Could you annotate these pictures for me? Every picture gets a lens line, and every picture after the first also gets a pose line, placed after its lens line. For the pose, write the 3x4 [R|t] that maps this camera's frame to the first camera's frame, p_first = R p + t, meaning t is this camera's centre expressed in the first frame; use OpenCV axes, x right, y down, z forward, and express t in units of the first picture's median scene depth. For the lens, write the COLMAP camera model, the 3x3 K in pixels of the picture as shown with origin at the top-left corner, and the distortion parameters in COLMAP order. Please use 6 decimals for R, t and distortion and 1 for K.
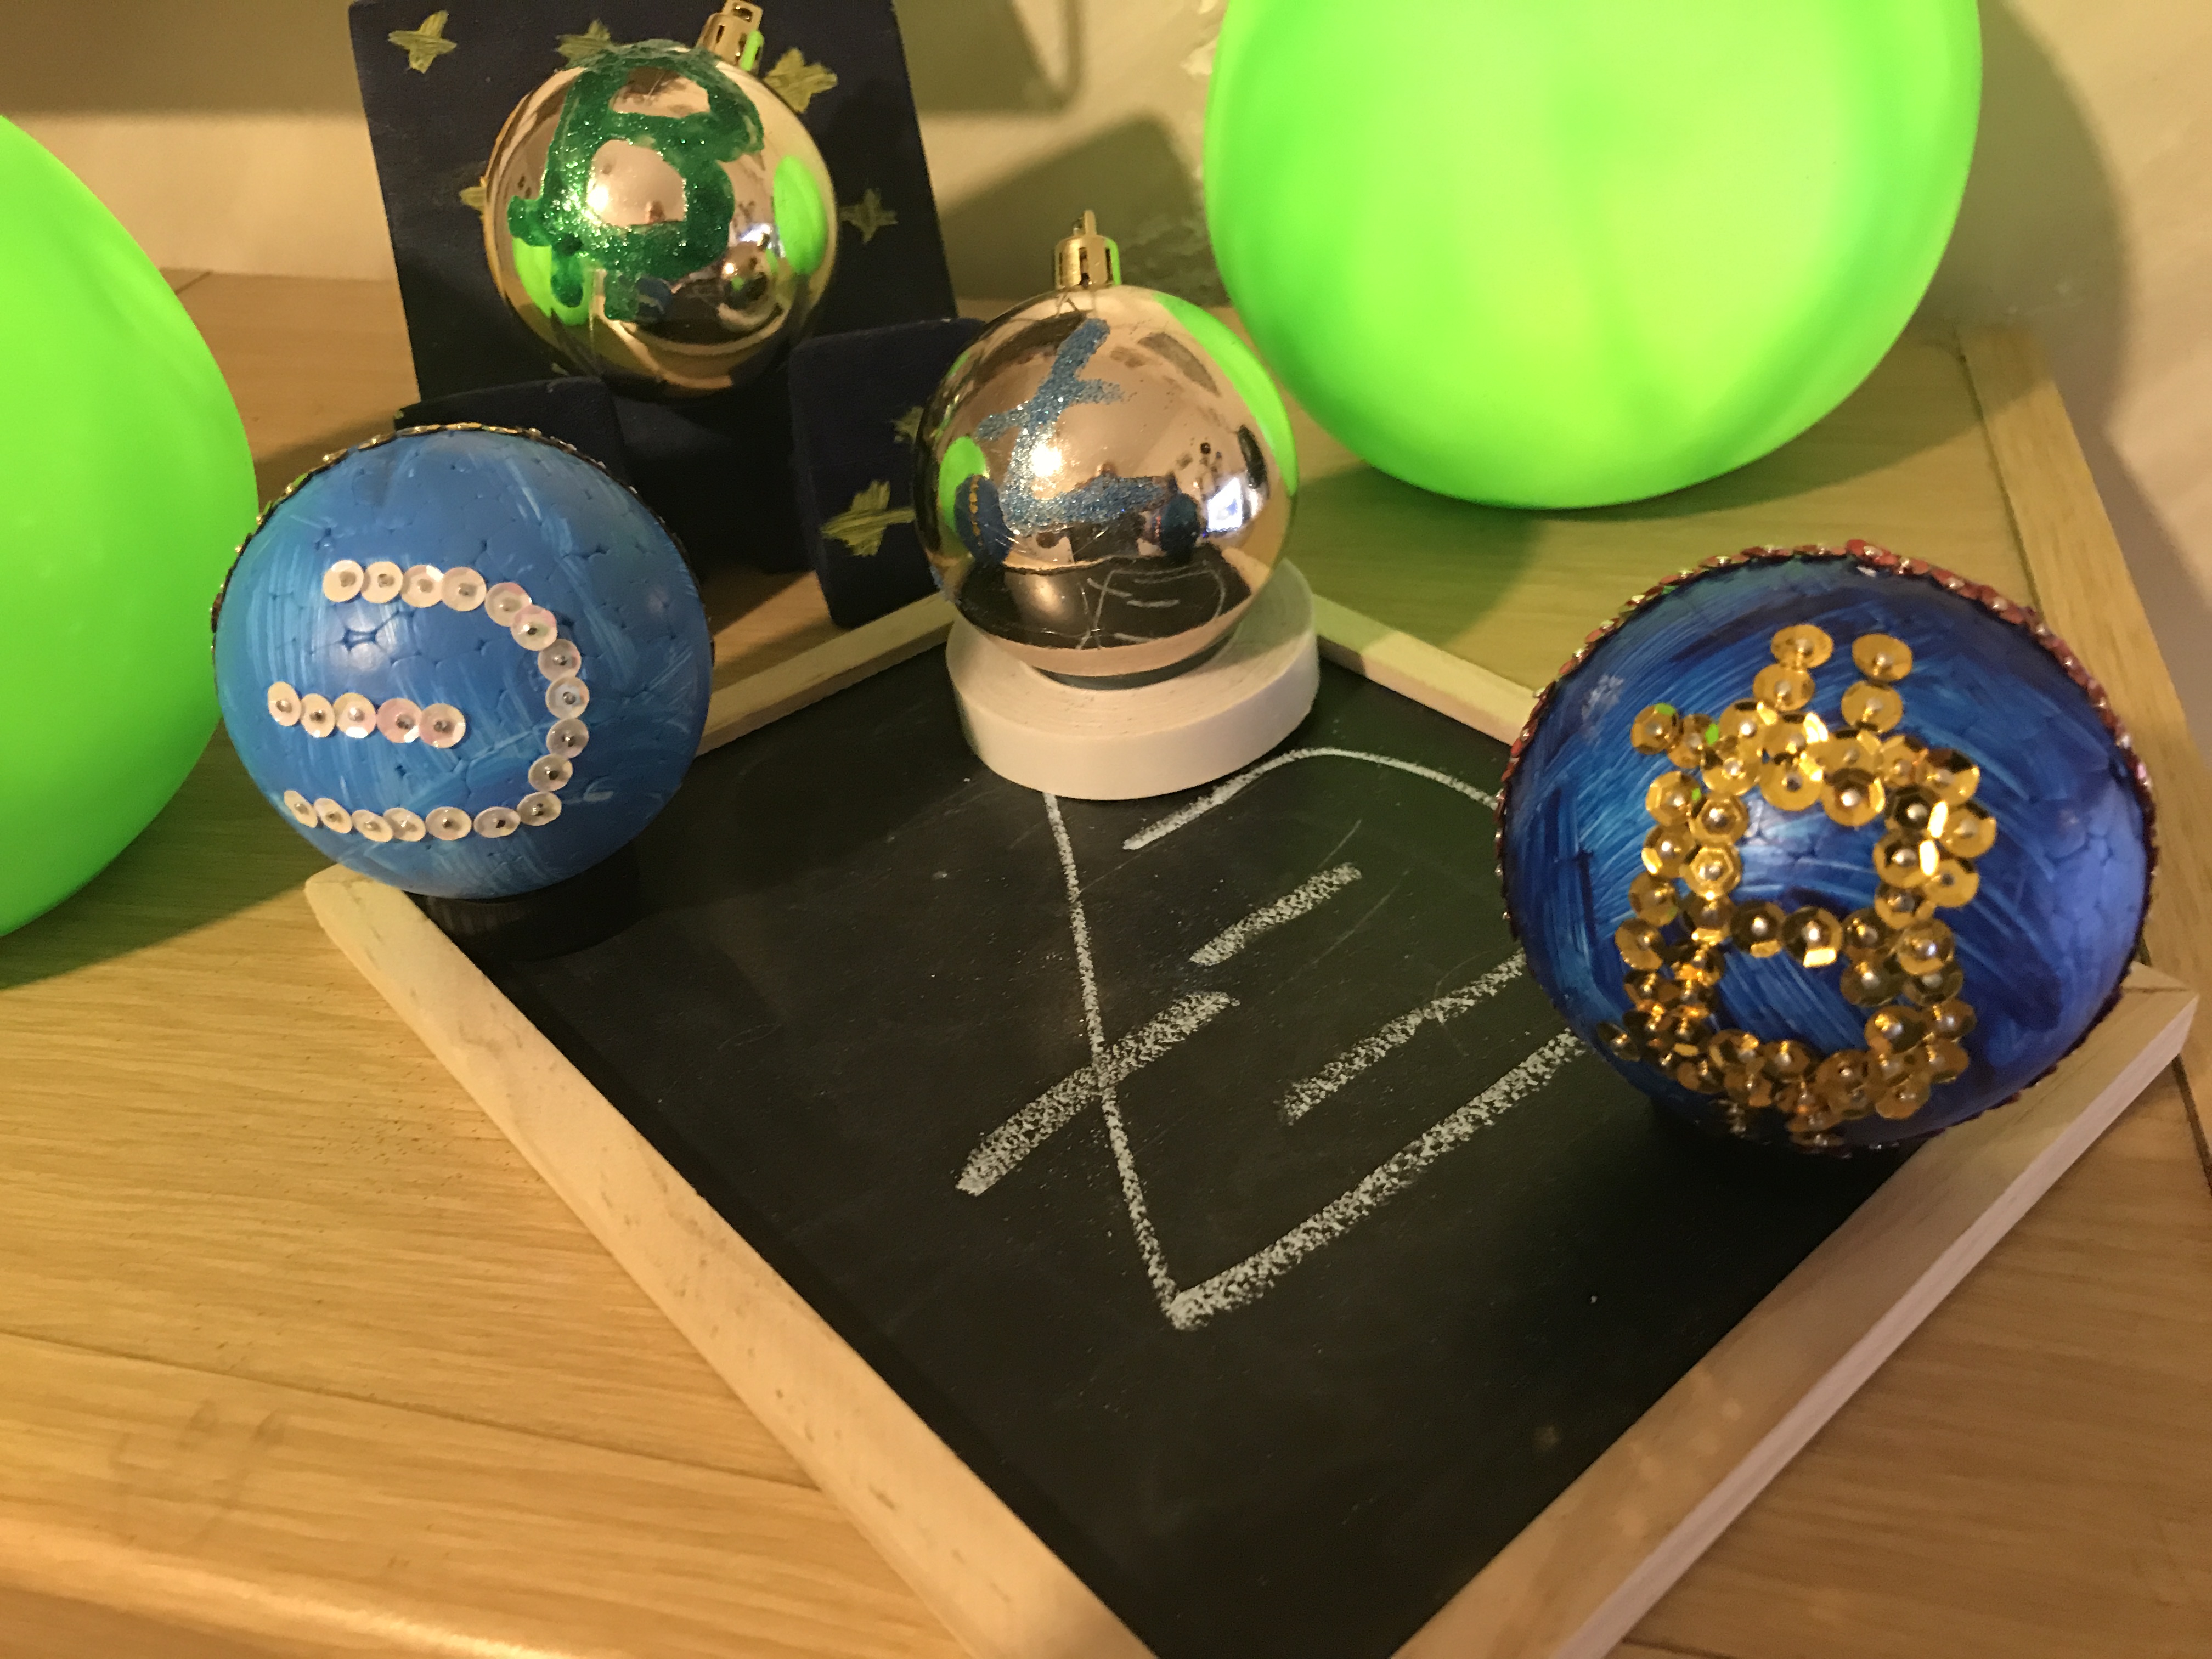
lens RADIAL K [[1870.5, 0, 1104.6], [0, 1870.5, 825.1], [0, 0, 1]] dist [0.009561, -0.040841]
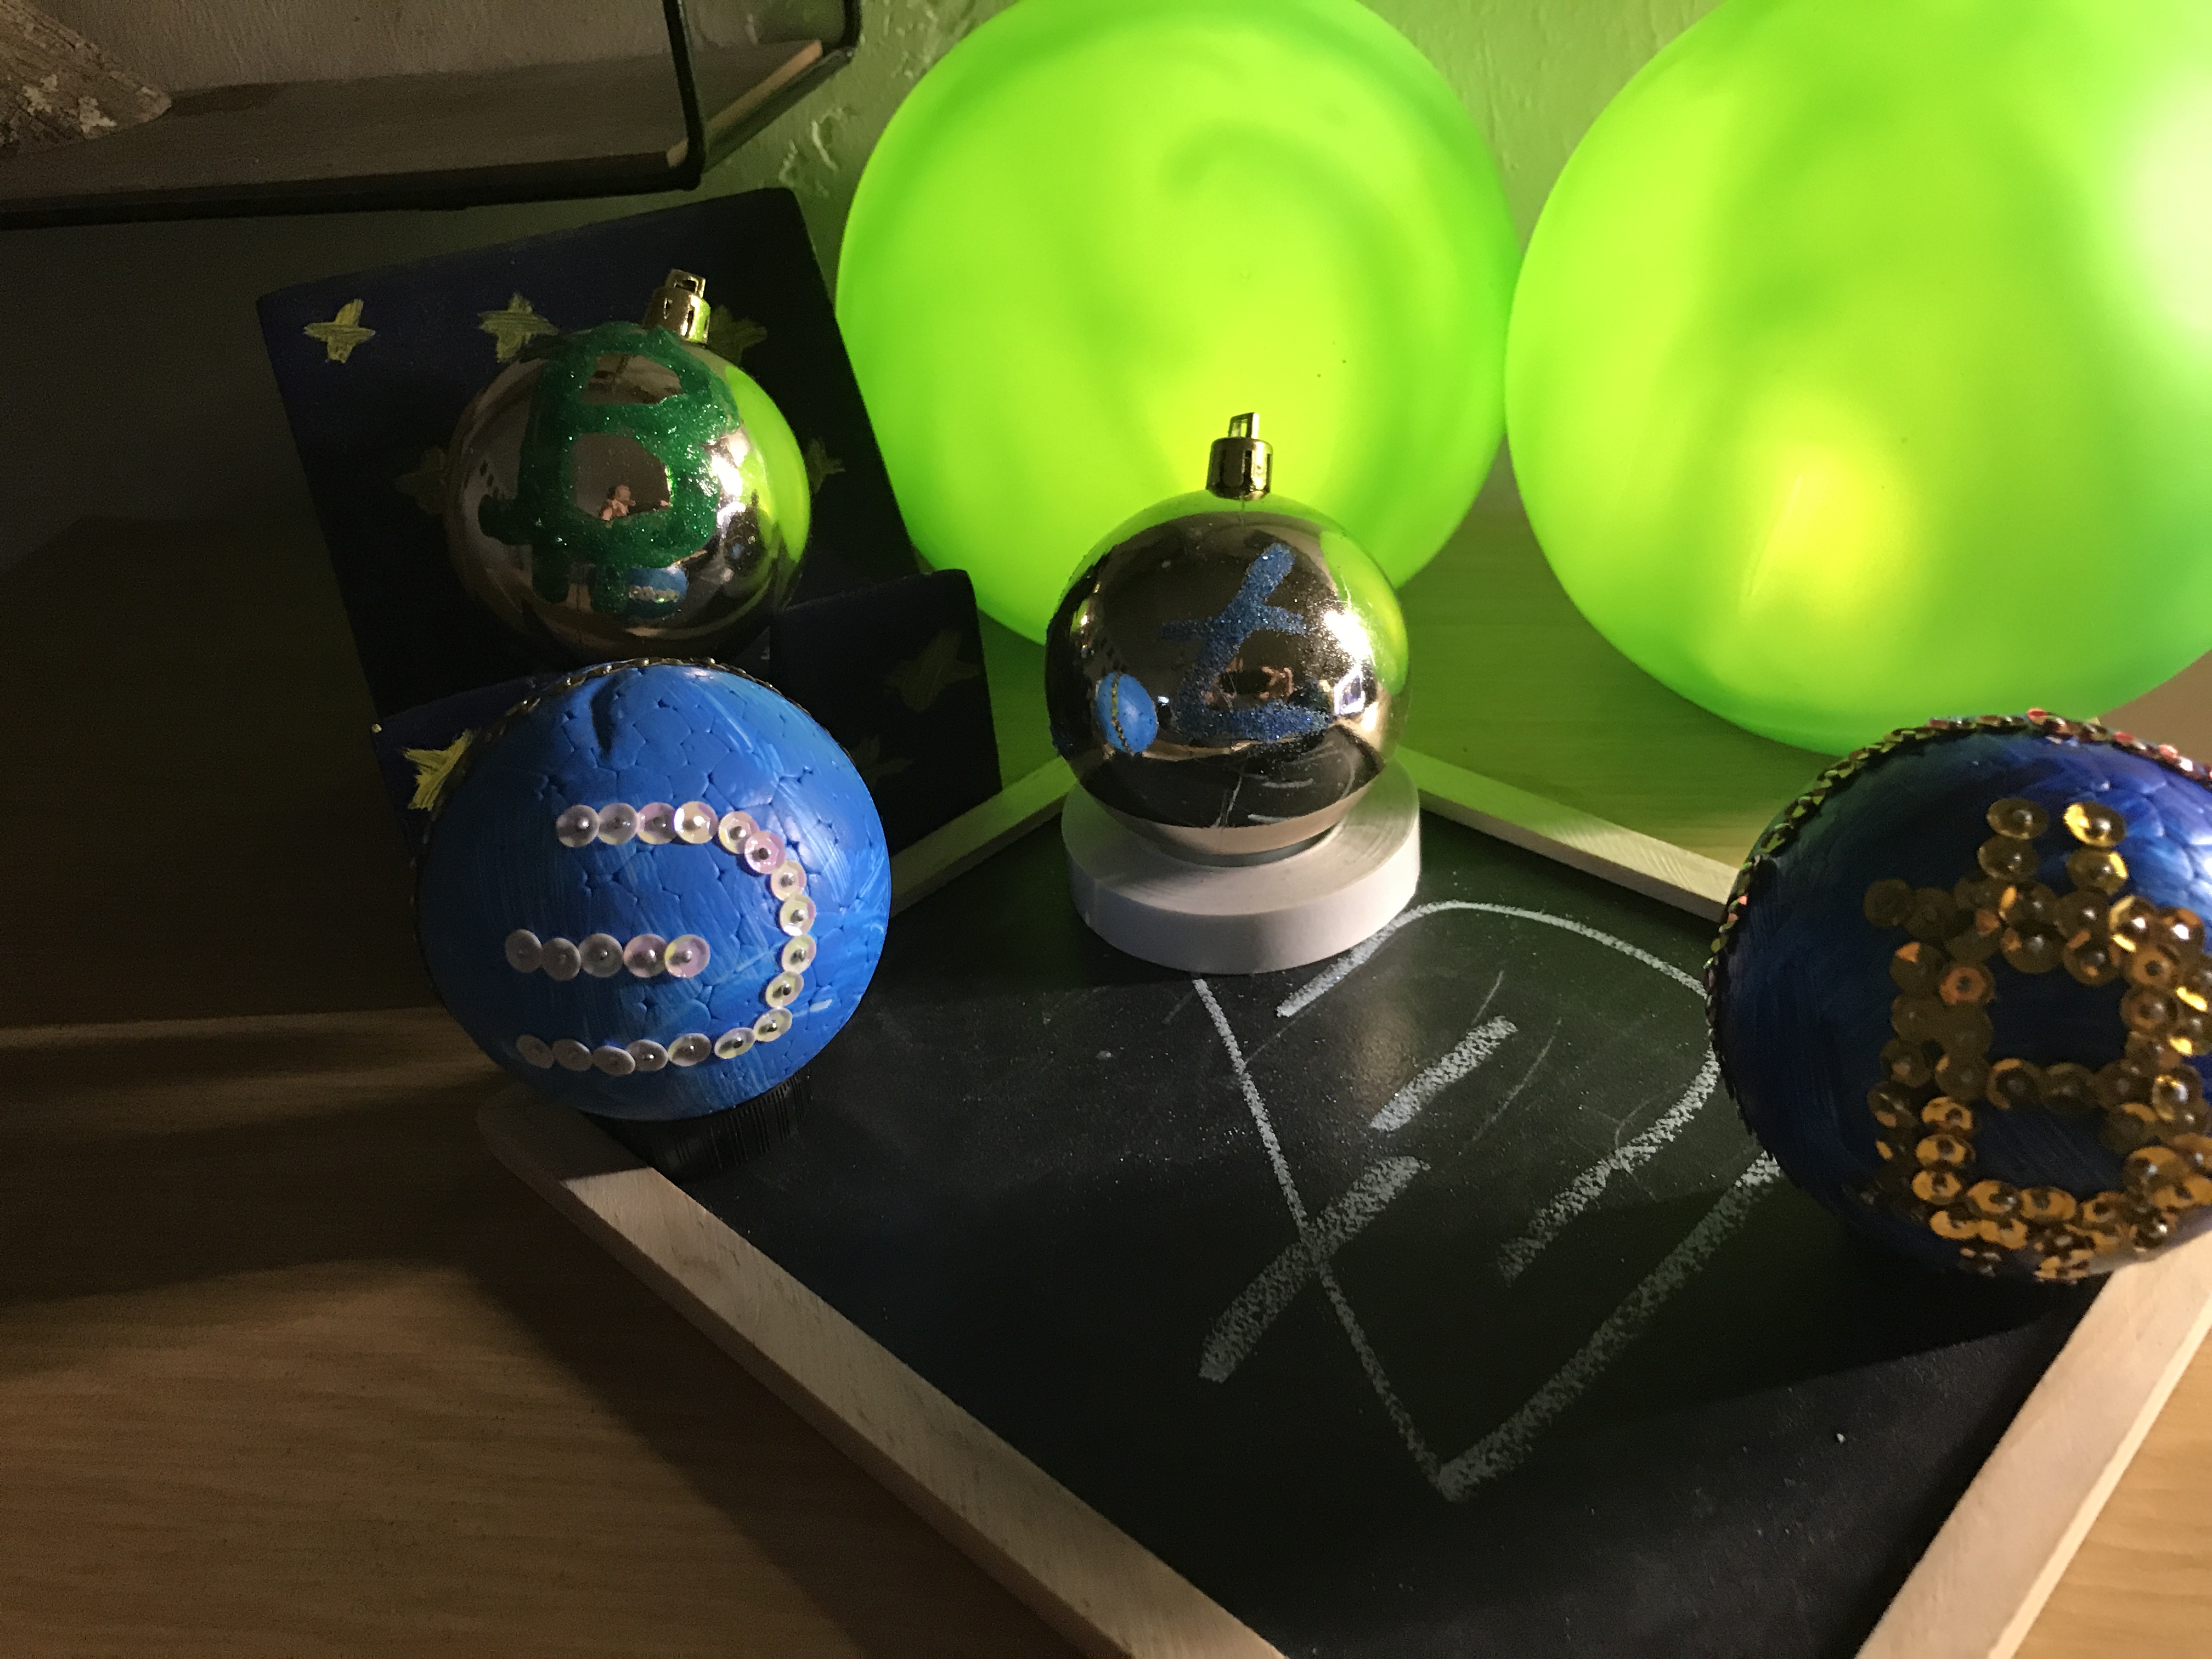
lens RADIAL K [[1870.5, 0, 1093.6], [0, 1870.5, 805.8], [0, 0, 1]] dist [0.009561, -0.040841]
pose [[0.996559, -0.067442, 0.048187, -0.159154], [0.070385, 0.995577, -0.062234, -0.055326], [-0.043777, 0.065412, 0.996898, -0.040082]]
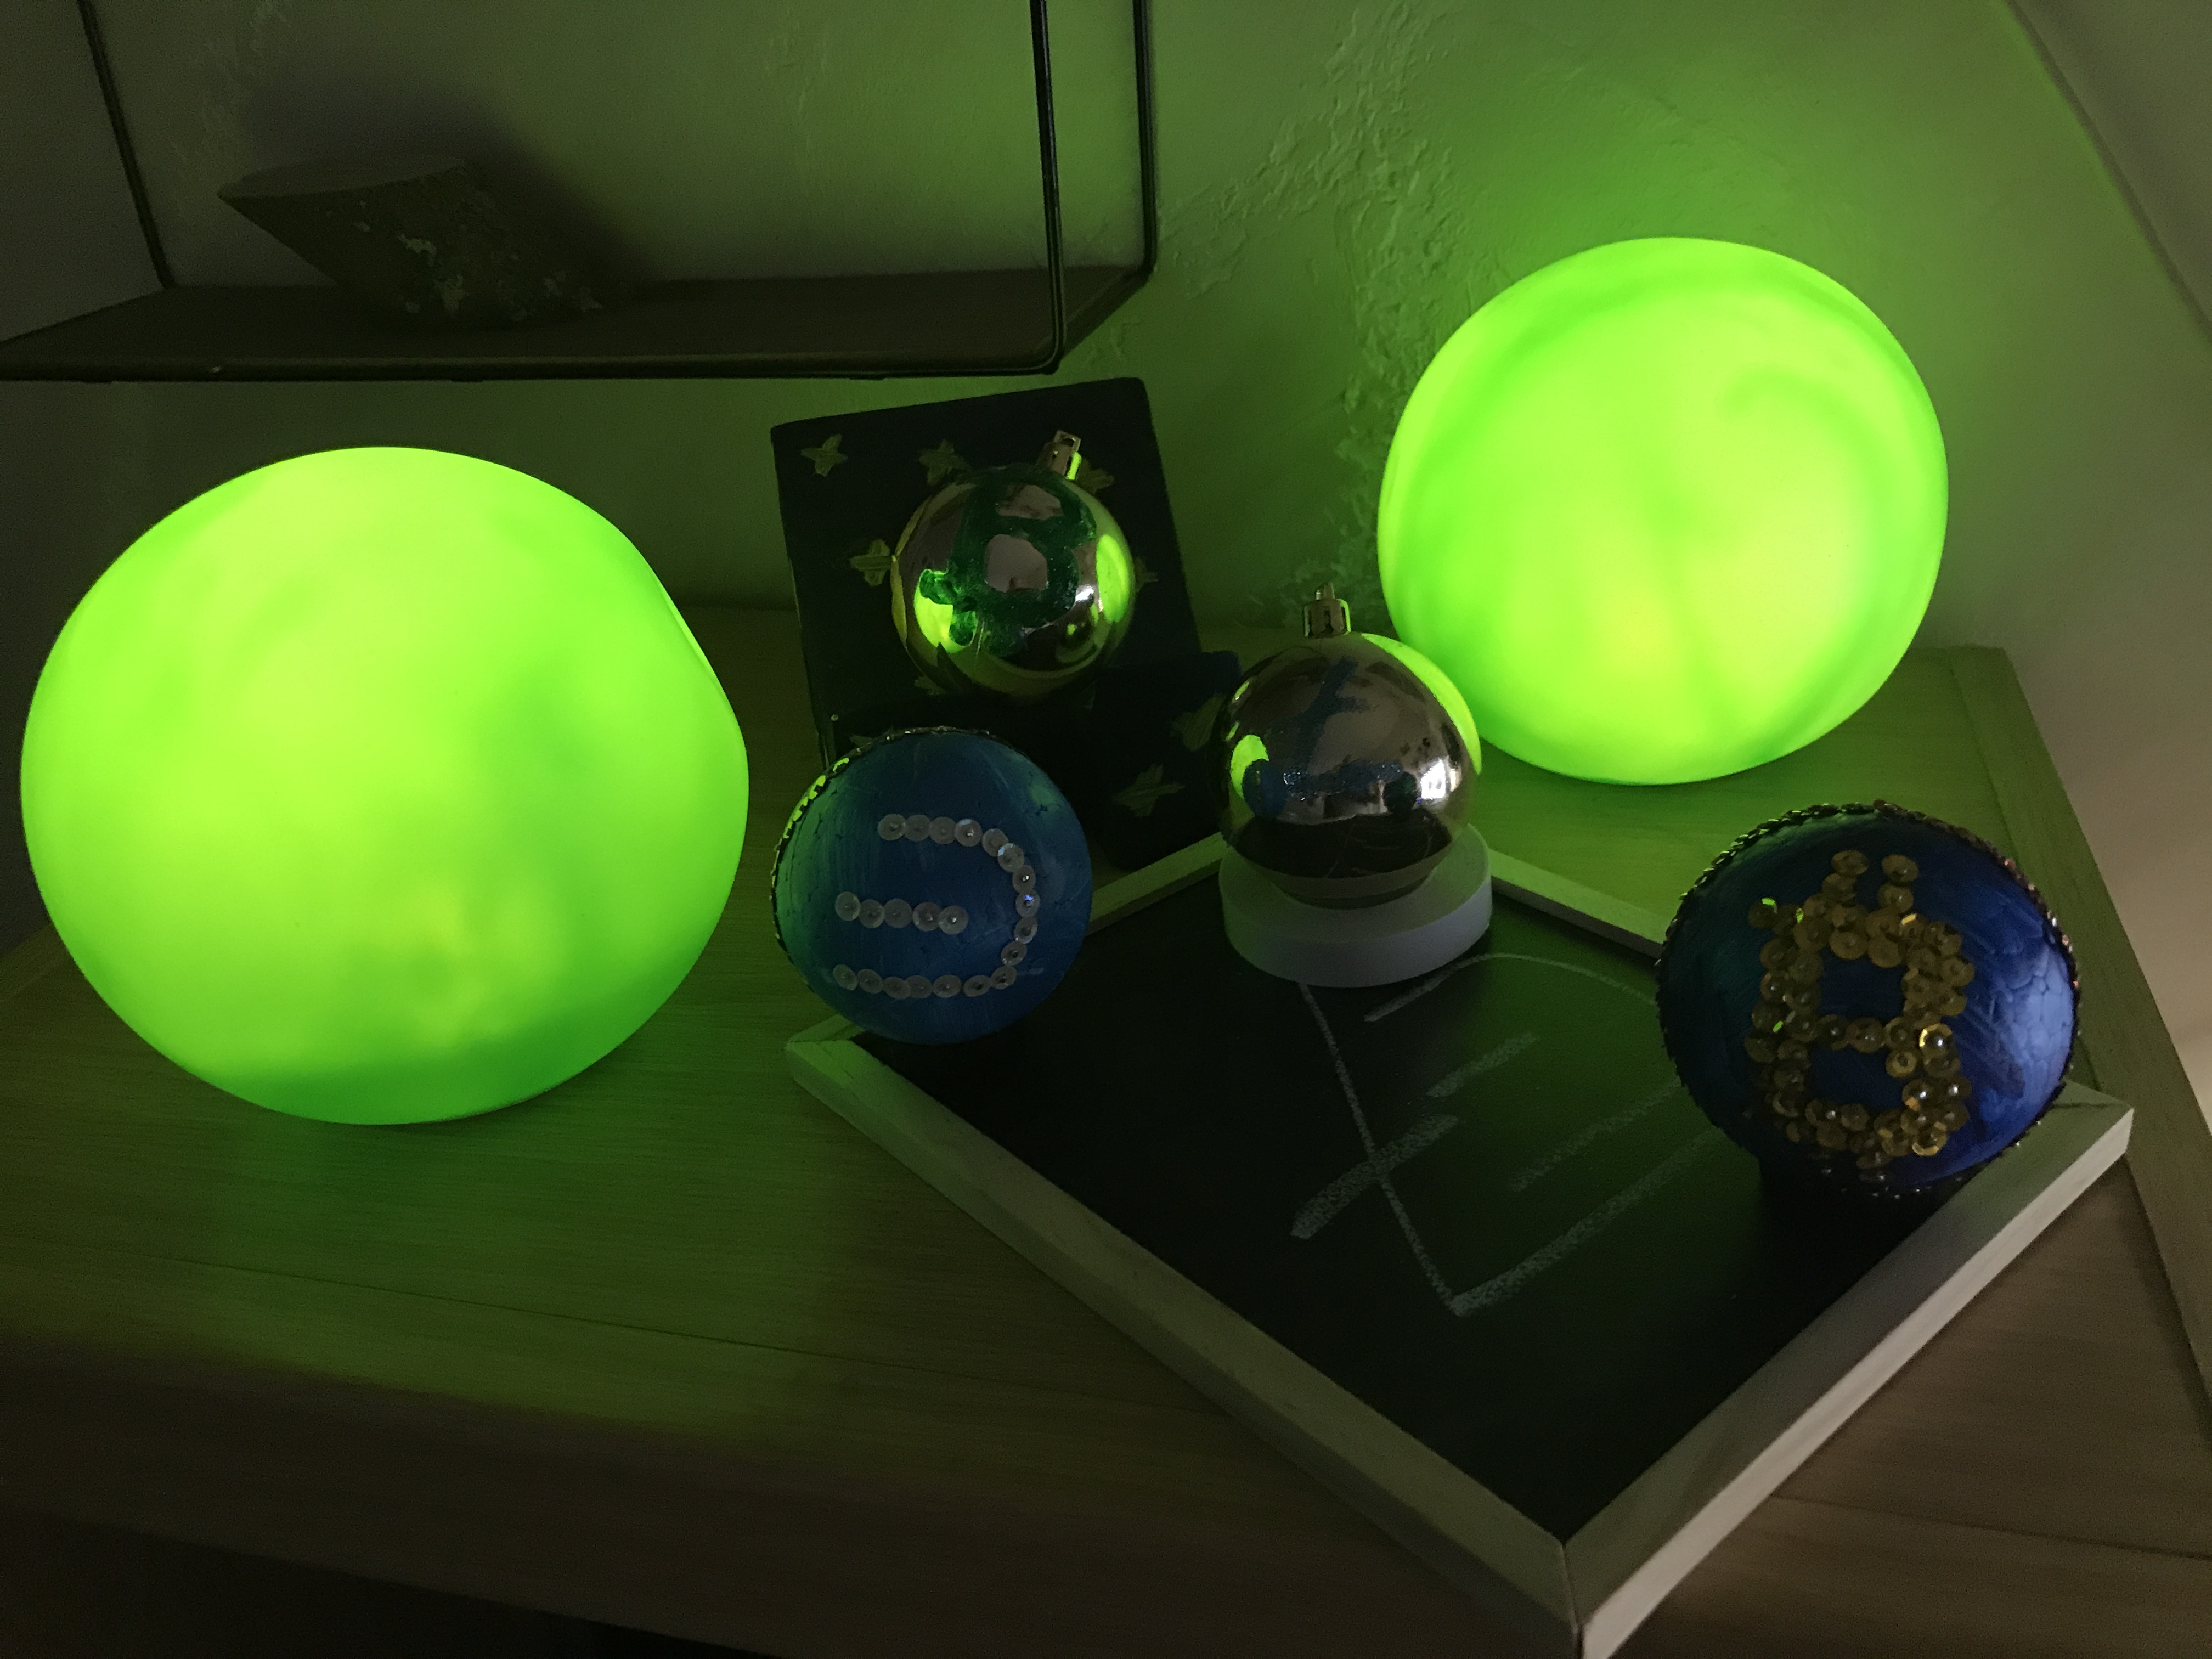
lens RADIAL K [[1870.5, 0, 1081.4], [0, 1870.5, 799.9], [0, 0, 1]] dist [0.009561, -0.040841]
pose [[0.999733, 0.001672, -0.023047, -0.202991], [-0.005392, 0.986730, -0.162281, 0.092119], [0.022469, 0.162362, 0.986475, -0.495991]]
